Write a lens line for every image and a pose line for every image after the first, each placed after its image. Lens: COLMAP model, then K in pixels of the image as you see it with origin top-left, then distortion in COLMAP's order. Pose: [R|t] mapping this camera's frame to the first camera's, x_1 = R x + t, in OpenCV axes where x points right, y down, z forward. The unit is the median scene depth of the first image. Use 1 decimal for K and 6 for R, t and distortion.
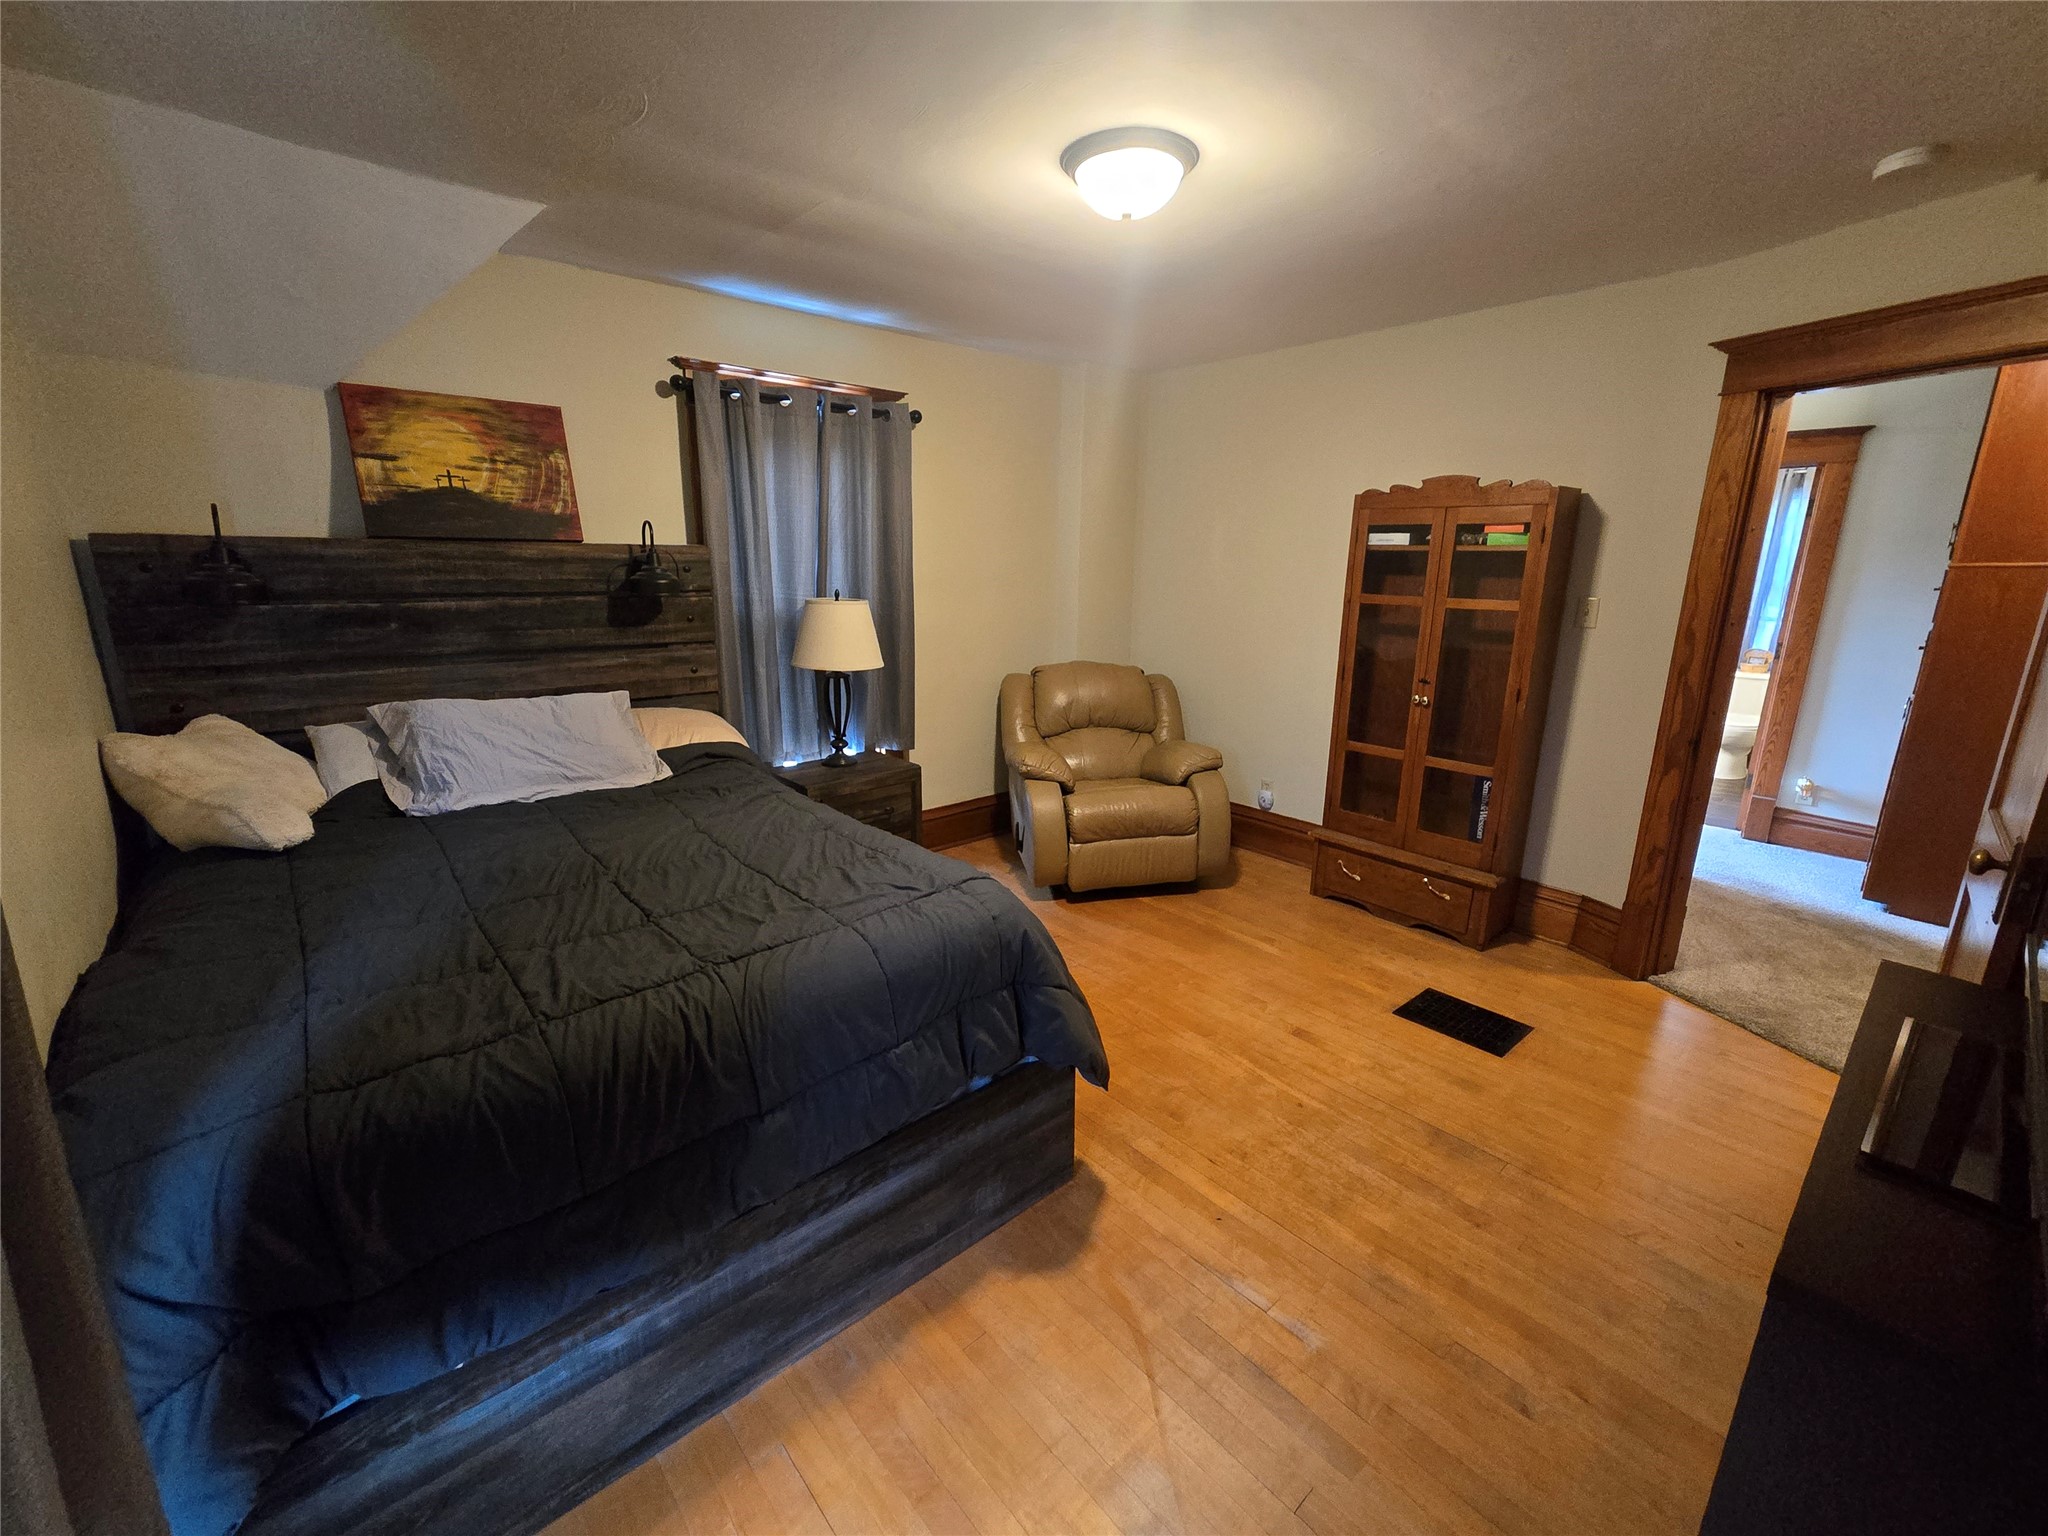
lens RADIAL K [[839.0, 0, 1030.2], [0, 839.0, 758.5], [0, 0, 1]] dist [0.000099, 0.000015]
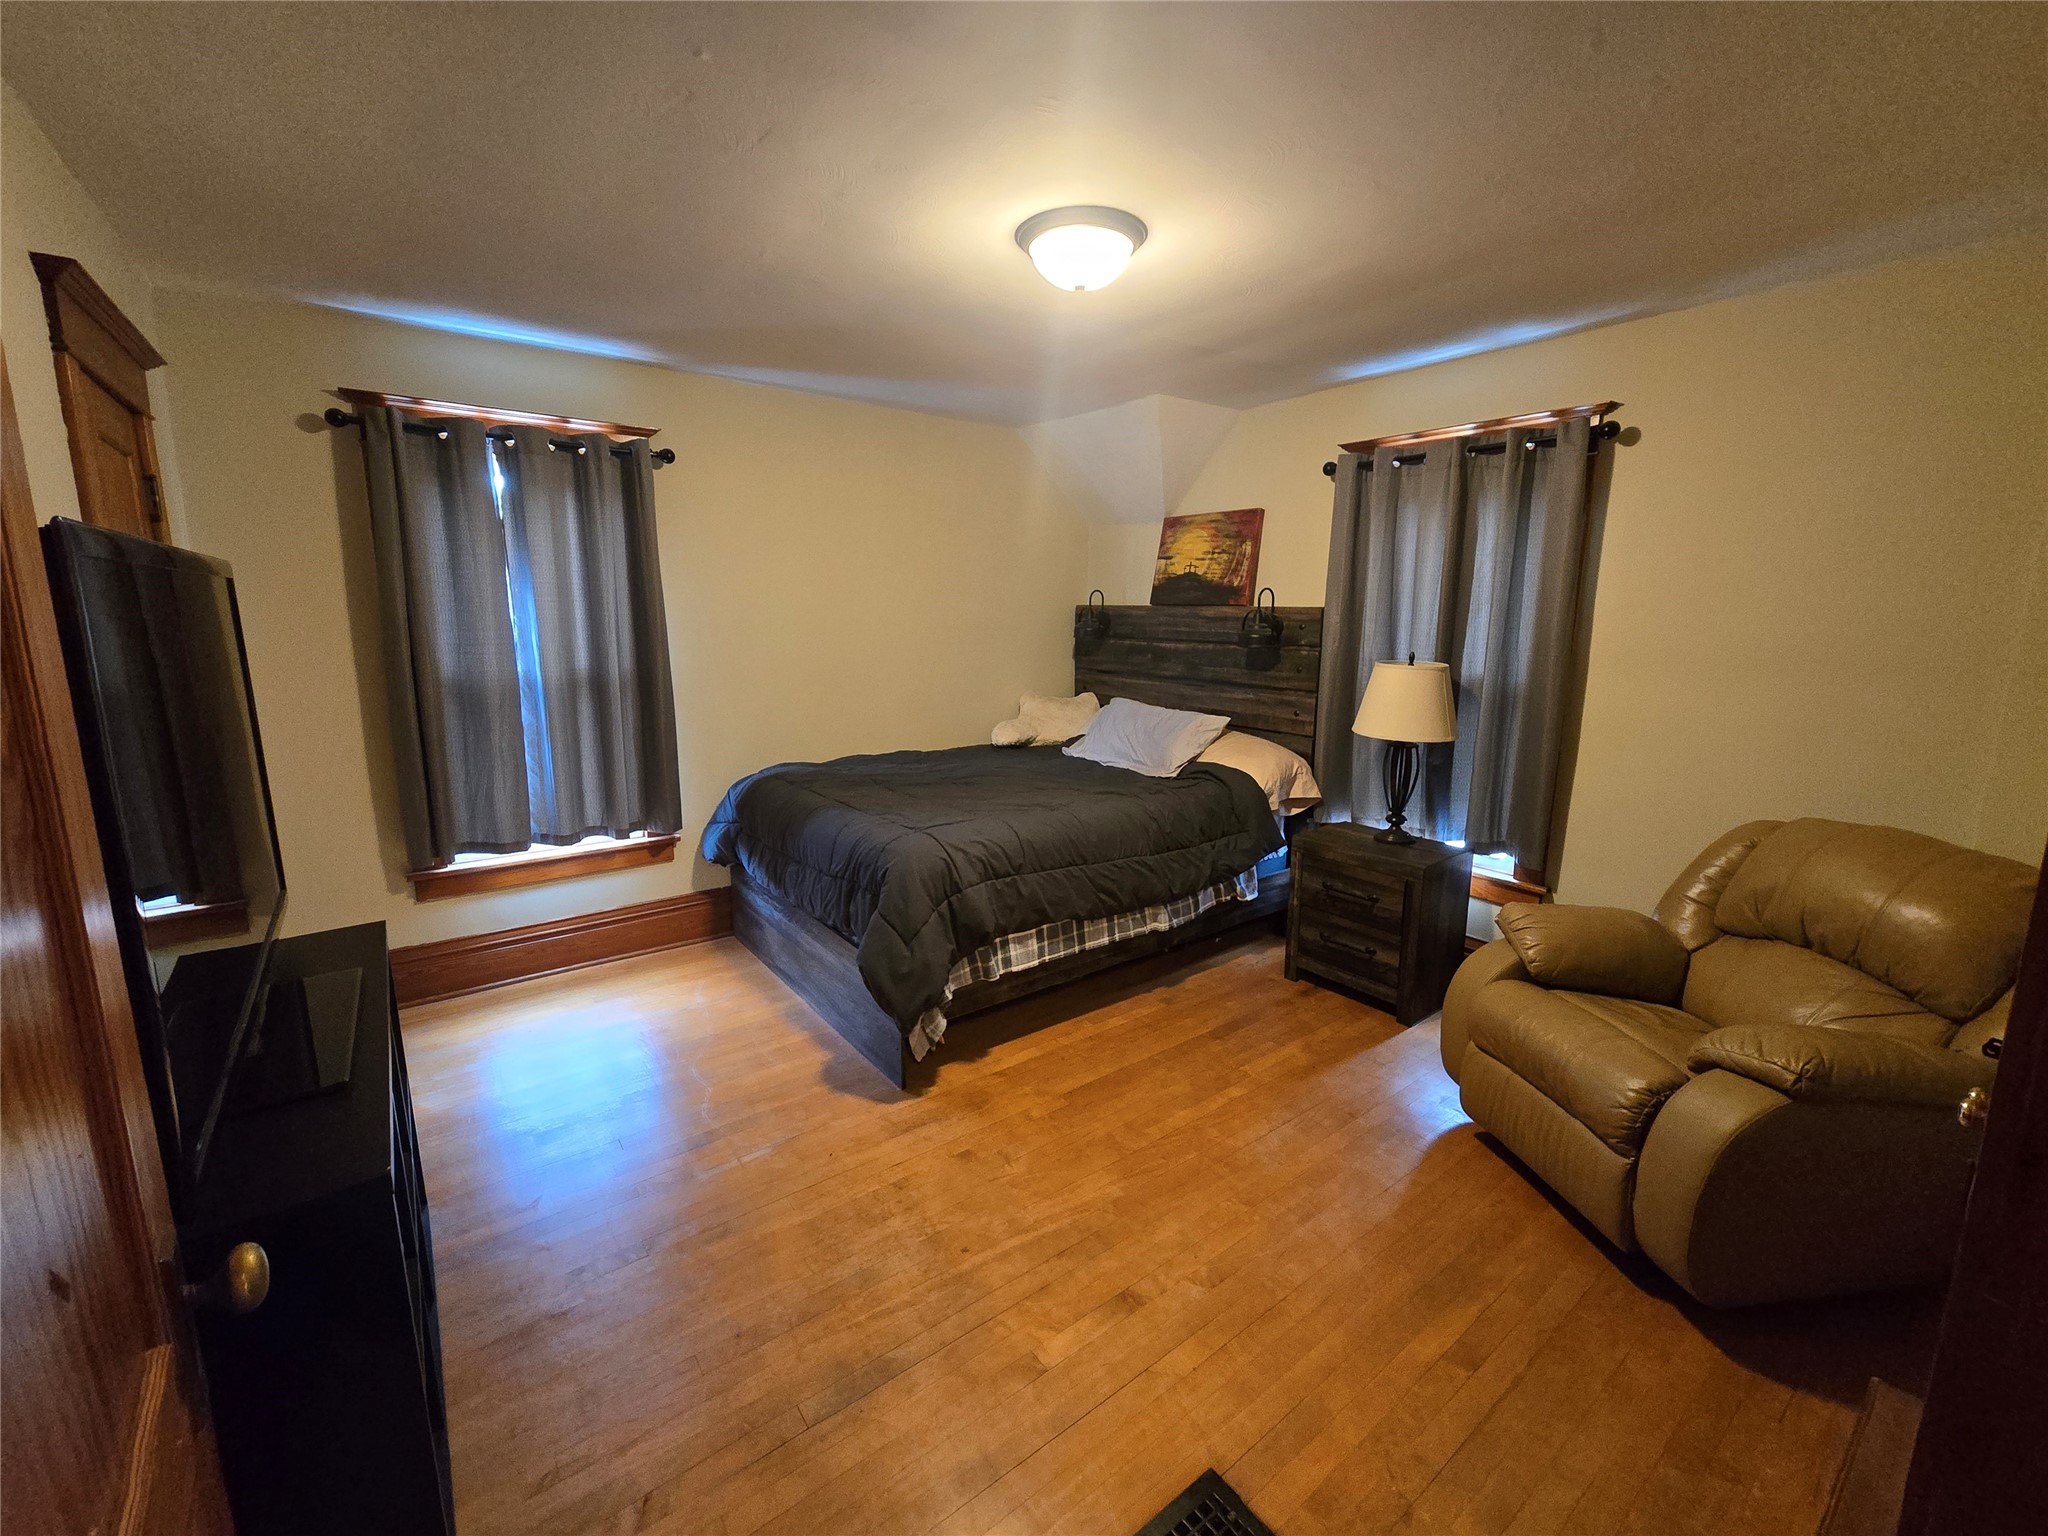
lens RADIAL K [[839.0, 0, 1030.2], [0, 839.0, 758.5], [0, 0, 1]] dist [0.000099, 0.000015]
pose [[-0.064749, 0.163613, -0.984397, 0.887143], [-0.243716, 0.954002, 0.174592, -0.183894], [0.967683, 0.251218, -0.021896, 0.795219]]
